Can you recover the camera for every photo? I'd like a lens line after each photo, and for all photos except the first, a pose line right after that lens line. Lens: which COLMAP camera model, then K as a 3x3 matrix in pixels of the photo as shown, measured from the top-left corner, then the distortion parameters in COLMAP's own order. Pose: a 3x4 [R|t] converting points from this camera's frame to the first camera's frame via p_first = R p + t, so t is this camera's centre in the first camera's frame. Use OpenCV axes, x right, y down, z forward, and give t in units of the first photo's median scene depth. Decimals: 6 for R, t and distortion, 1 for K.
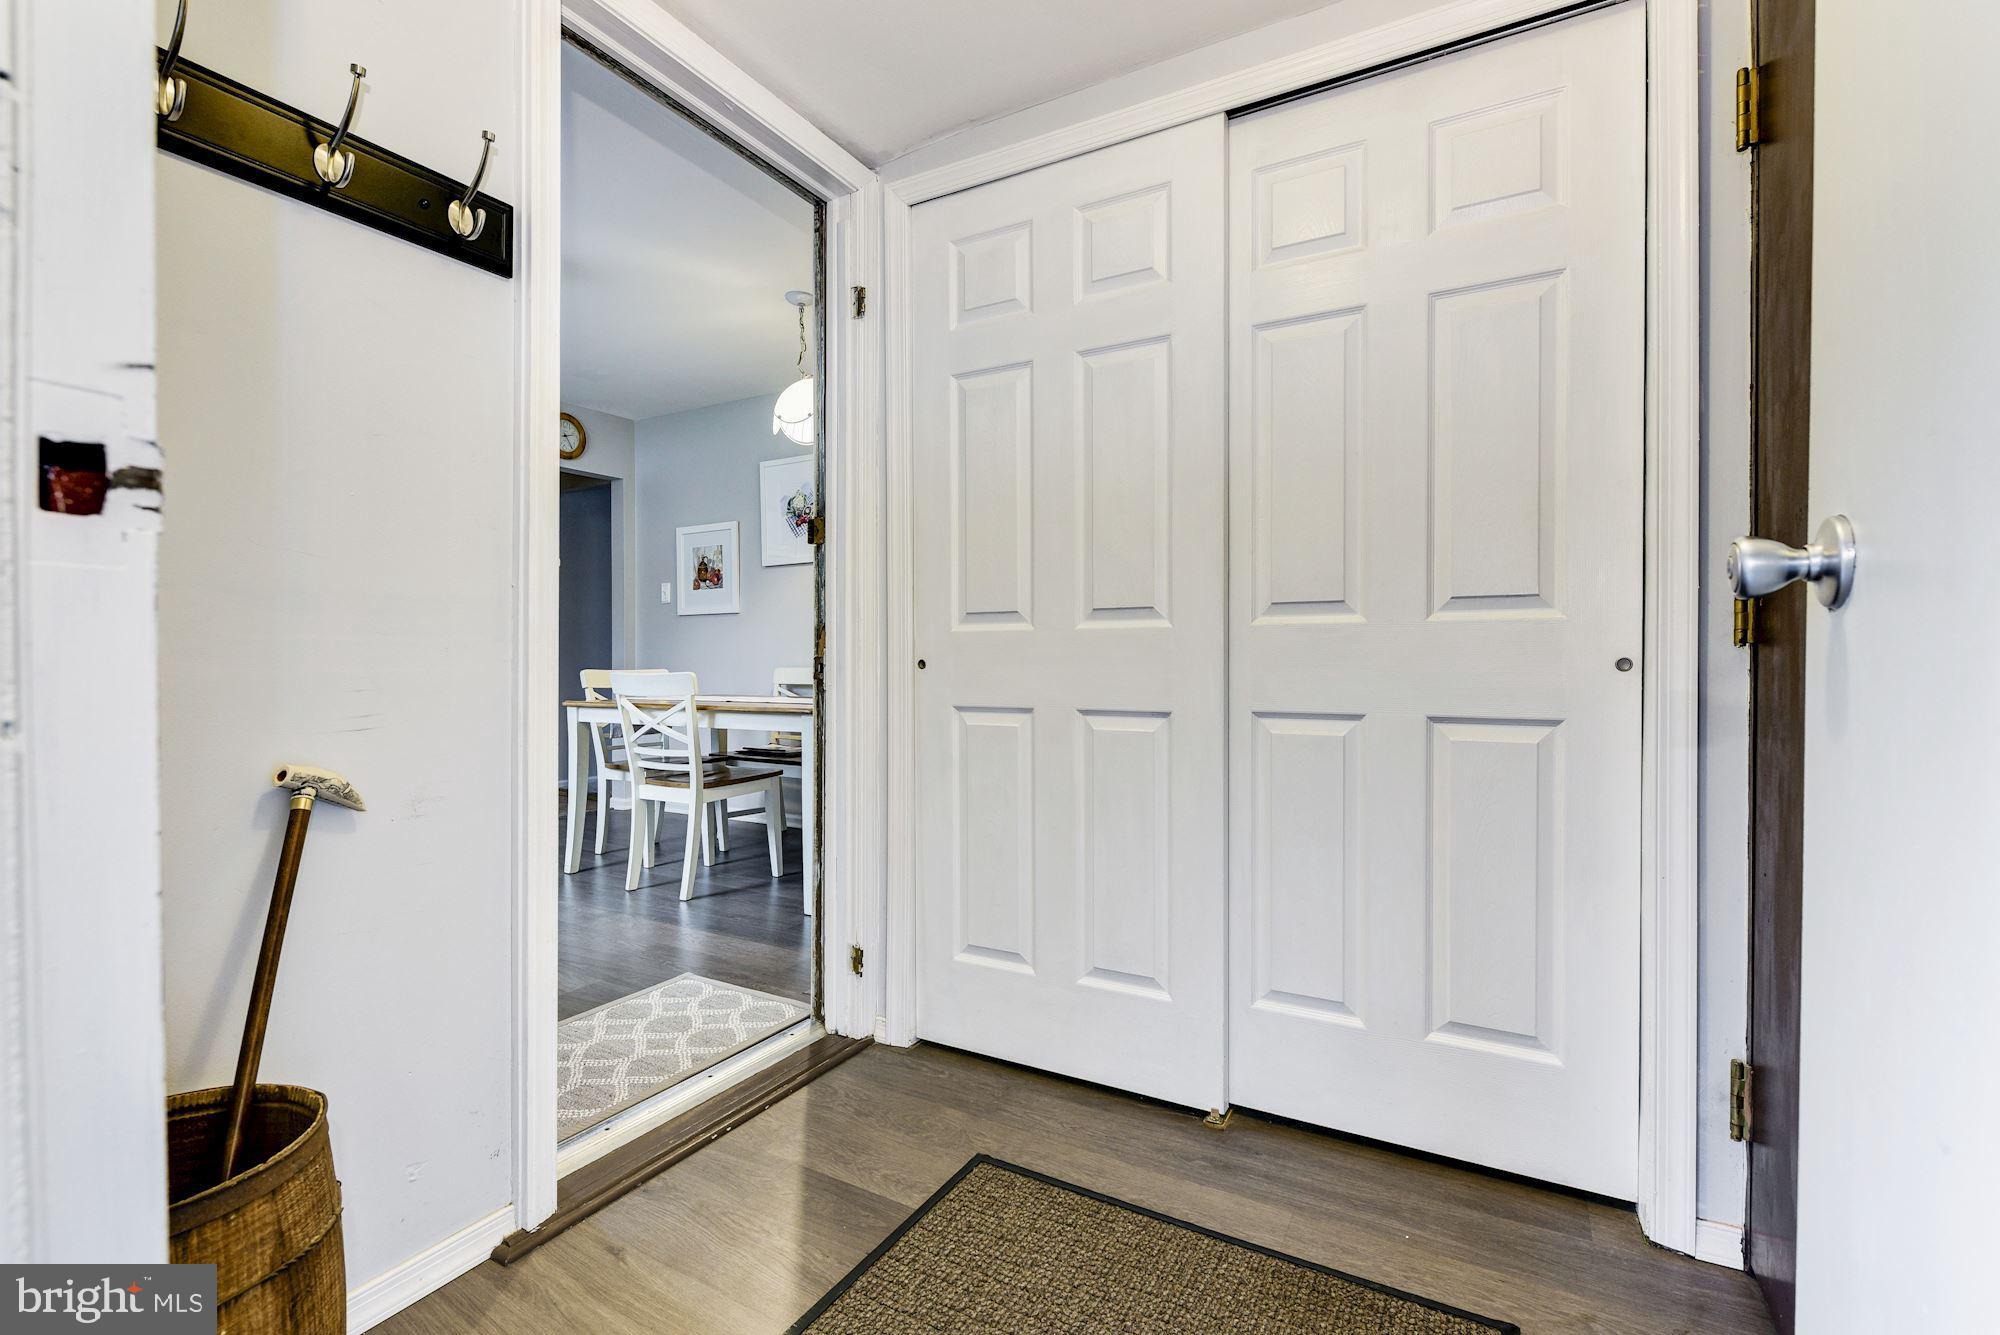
lens RADIAL K [[877.6, 0, 1000.0], [0, 877.6, 667.5], [0, 0, 1]] dist [-0.003097, -0.000251]
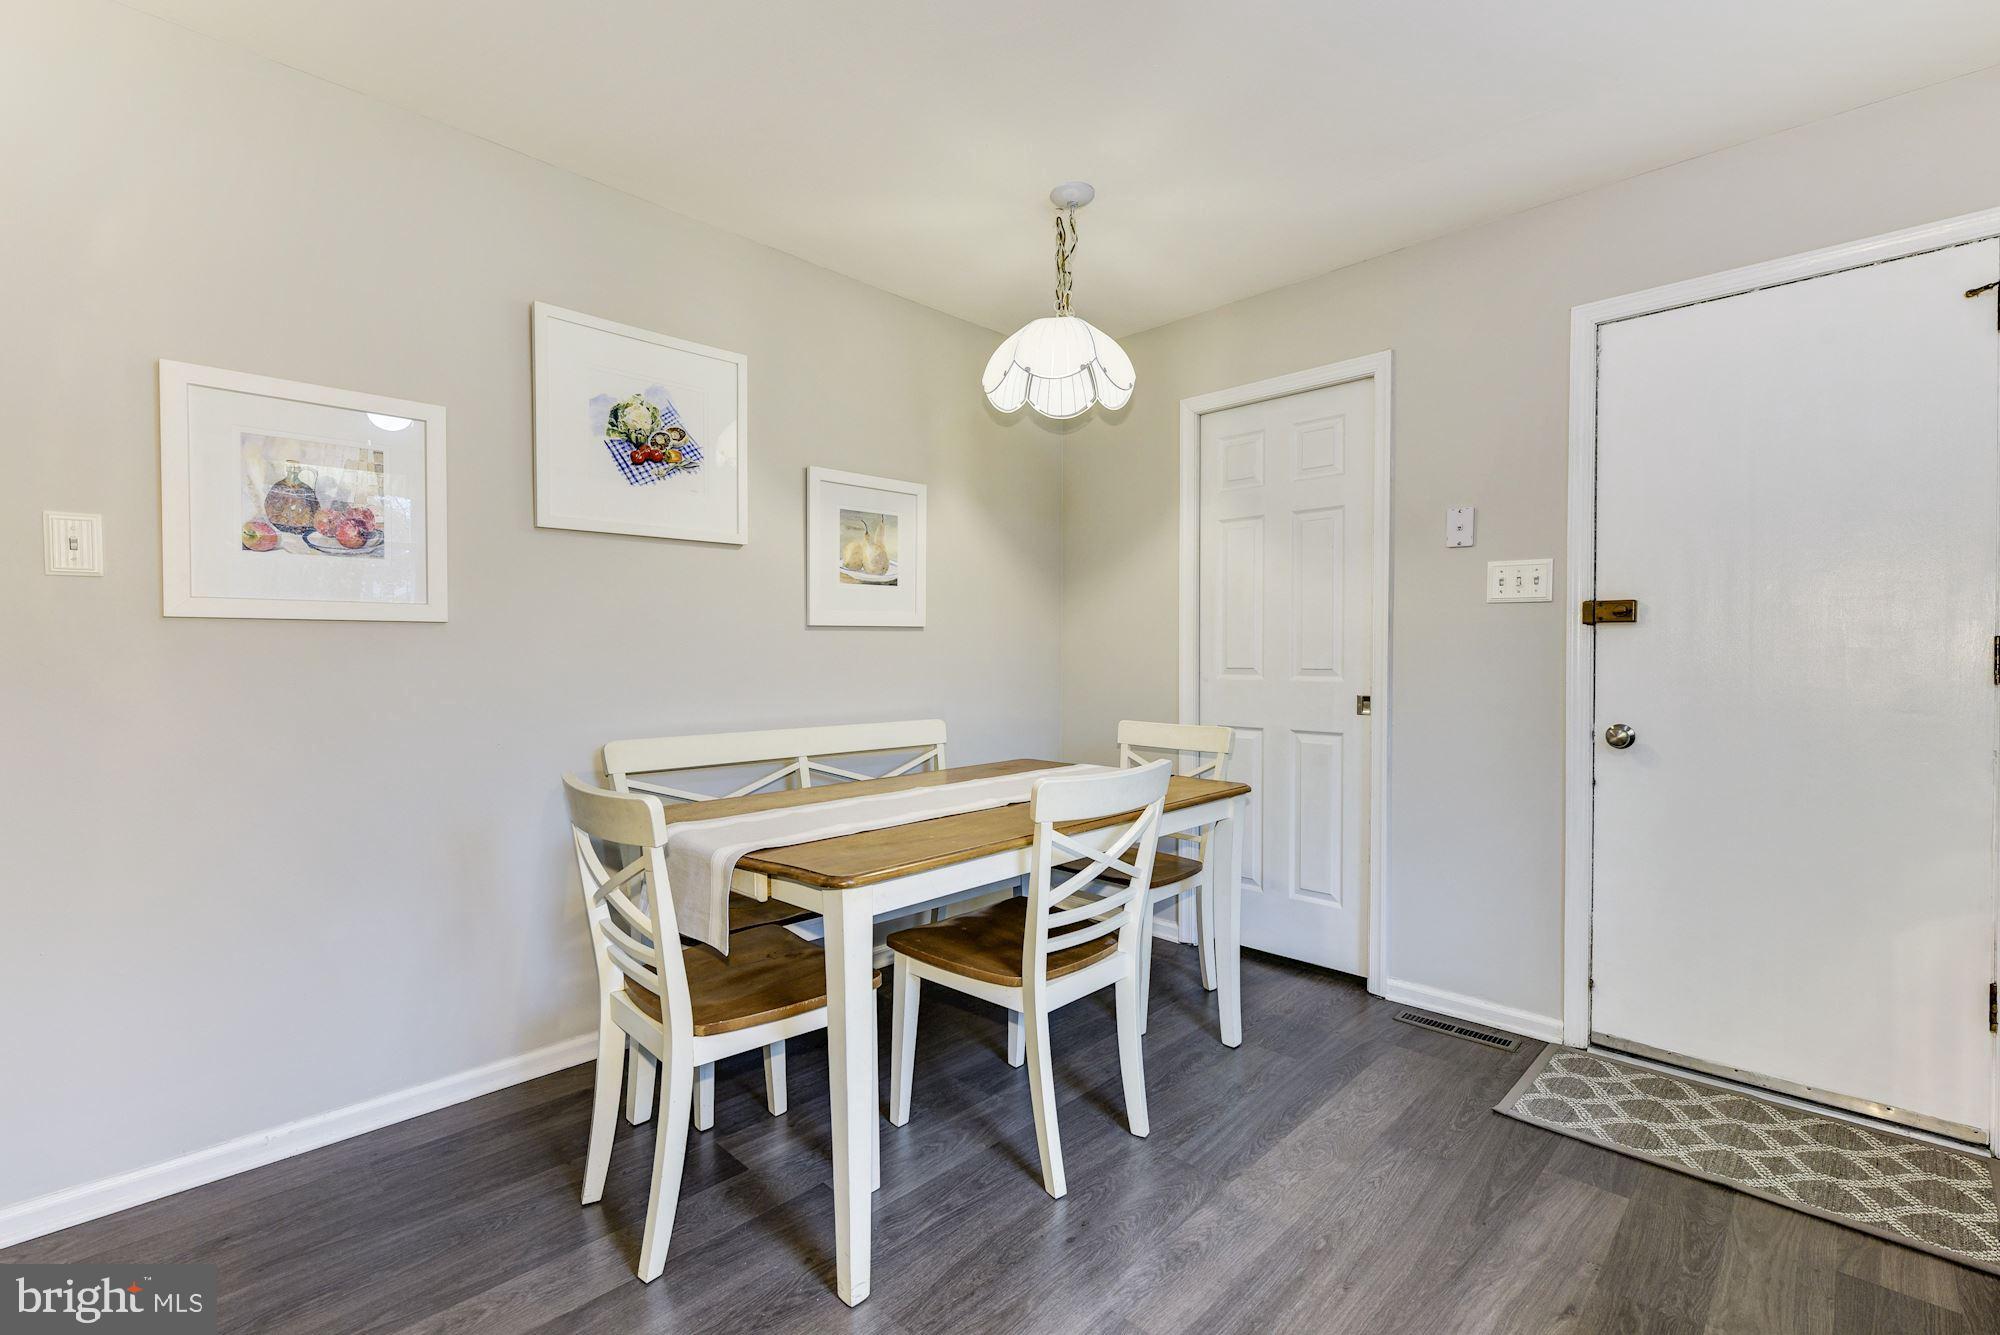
lens RADIAL K [[877.6, 0, 1000.0], [0, 877.6, 667.5], [0, 0, 1]] dist [-0.003097, -0.000251]
pose [[0.255123, -0.019704, 0.966708, -1.229601], [-0.001635, 0.999782, 0.020809, -0.092665], [-0.966907, -0.006890, 0.255035, 1.187260]]
